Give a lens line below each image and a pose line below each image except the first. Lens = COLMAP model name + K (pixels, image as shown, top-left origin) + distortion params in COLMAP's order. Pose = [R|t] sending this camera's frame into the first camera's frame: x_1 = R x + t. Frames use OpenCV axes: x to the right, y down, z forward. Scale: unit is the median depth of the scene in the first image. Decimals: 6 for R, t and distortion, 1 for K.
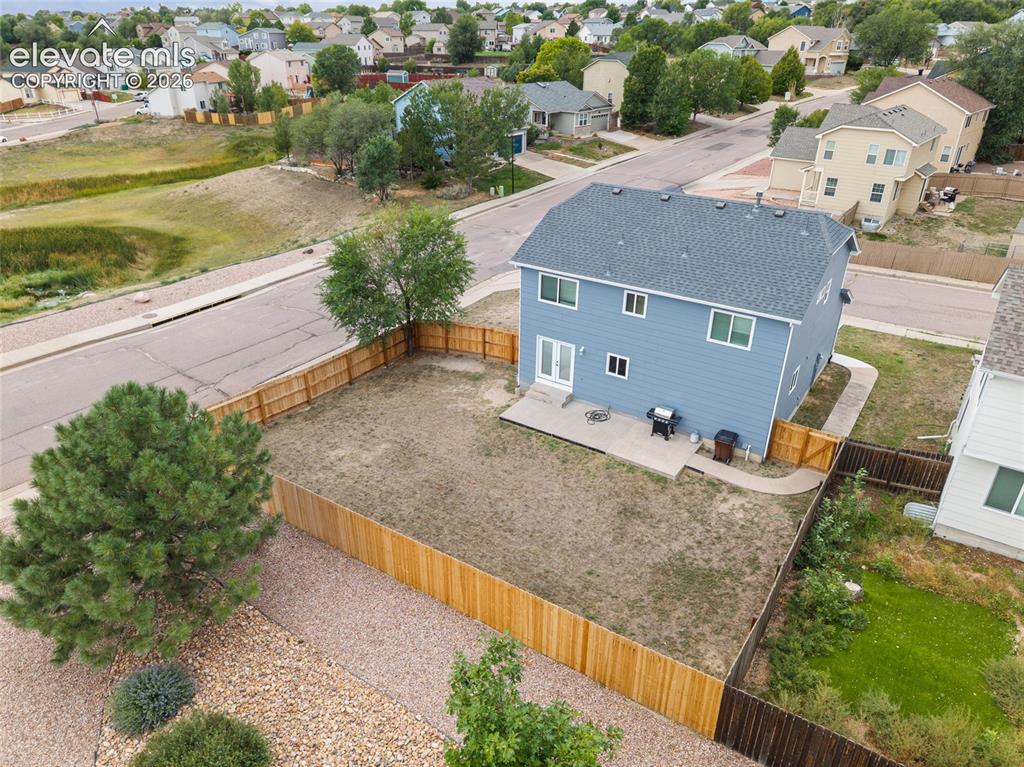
lens RADIAL K [[698.7, 0, 502.3], [0, 698.7, 386.1], [0, 0, 1]] dist [-0.002897, -0.003661]
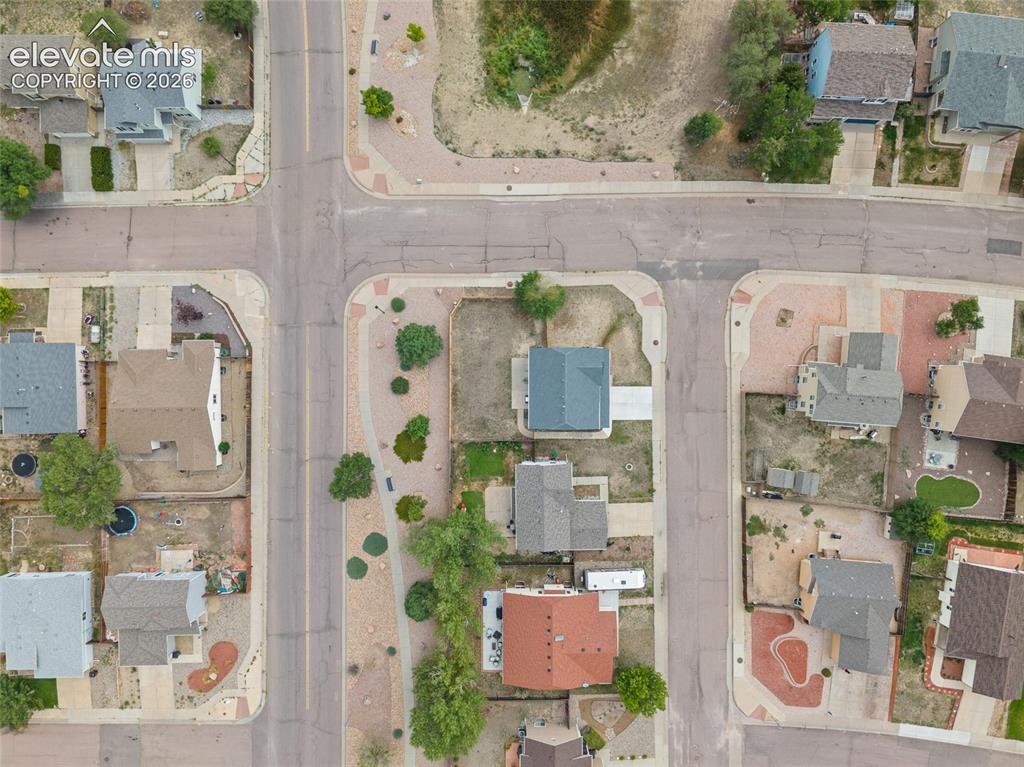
lens RADIAL K [[679.3, 0, 507.1], [0, 679.3, 383.3], [0, 0, 1]] dist [0.068067, -0.086619]
pose [[0.574137, 0.818598, 0.016216, 0.035009], [-0.378624, 0.247889, 0.891737, -3.195883], [0.725955, -0.518119, 0.452264, -0.711834]]
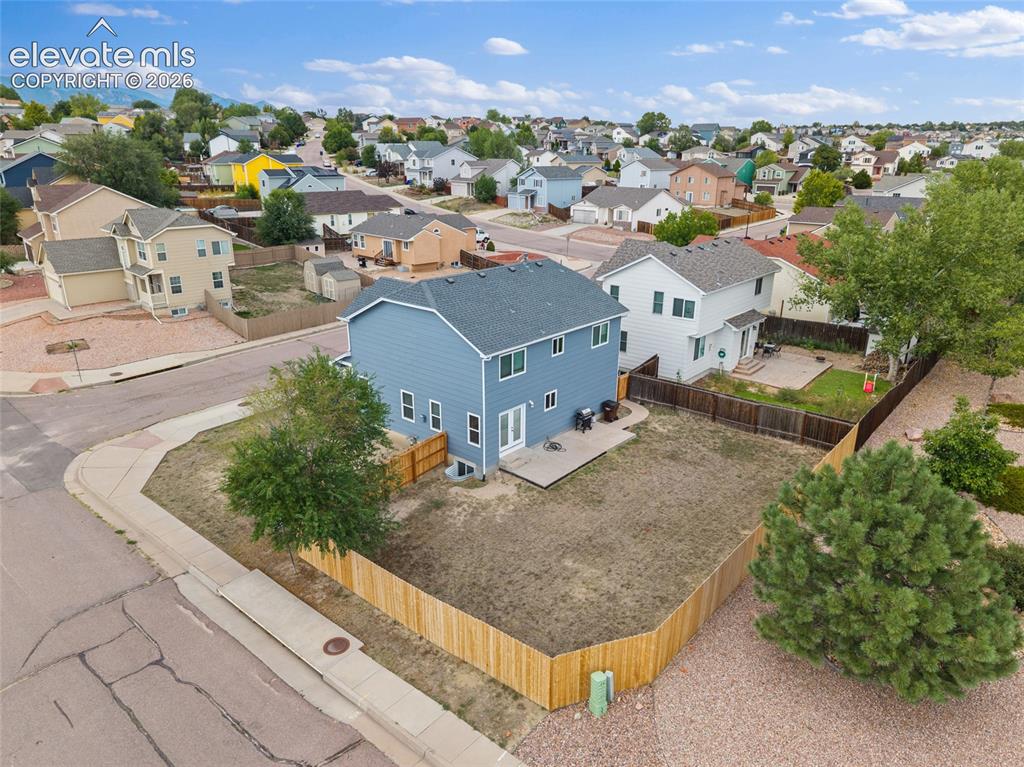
lens RADIAL K [[679.3, 0, 507.1], [0, 679.3, 383.3], [0, 0, 1]] dist [0.068067, -0.086619]
pose [[0.111159, -0.327271, 0.938370, -0.978105], [0.447964, 0.859356, 0.246648, -0.391844], [-0.887114, 0.392939, 0.242131, 0.767690]]
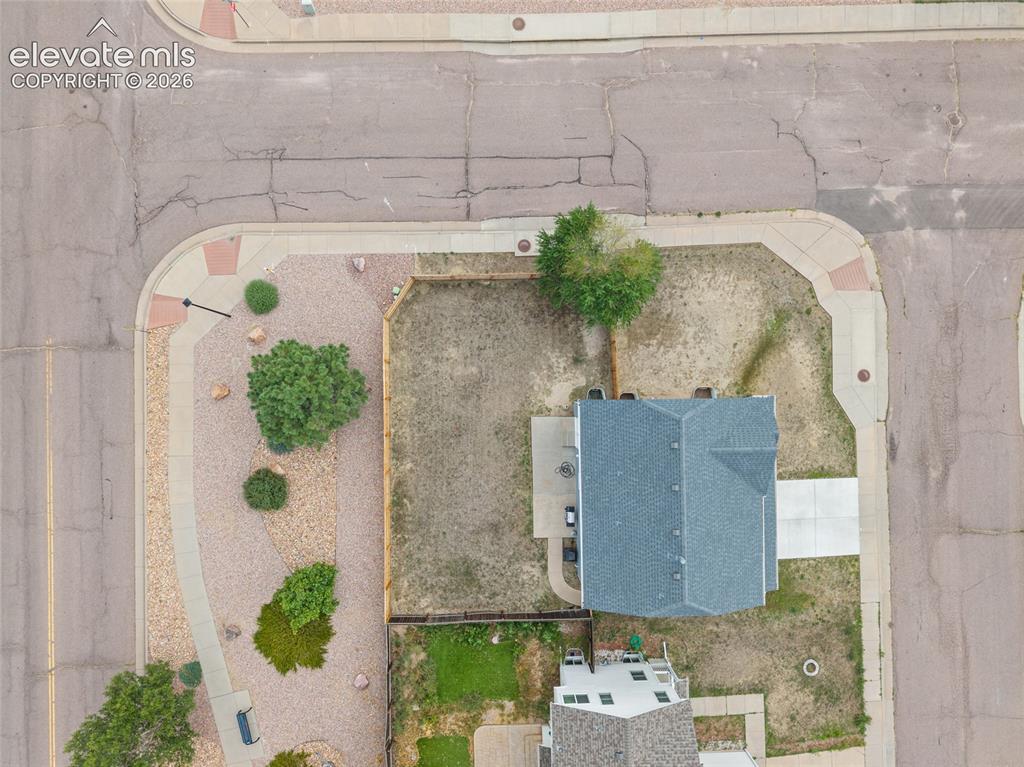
lens RADIAL K [[698.7, 0, 502.3], [0, 698.7, 386.1], [0, 0, 1]] dist [-0.002897, -0.003661]
pose [[0.587530, 0.809126, 0.011132, -0.119849], [-0.375379, 0.260335, 0.889559, -1.376688], [0.716867, -0.526822, 0.456684, 0.299497]]
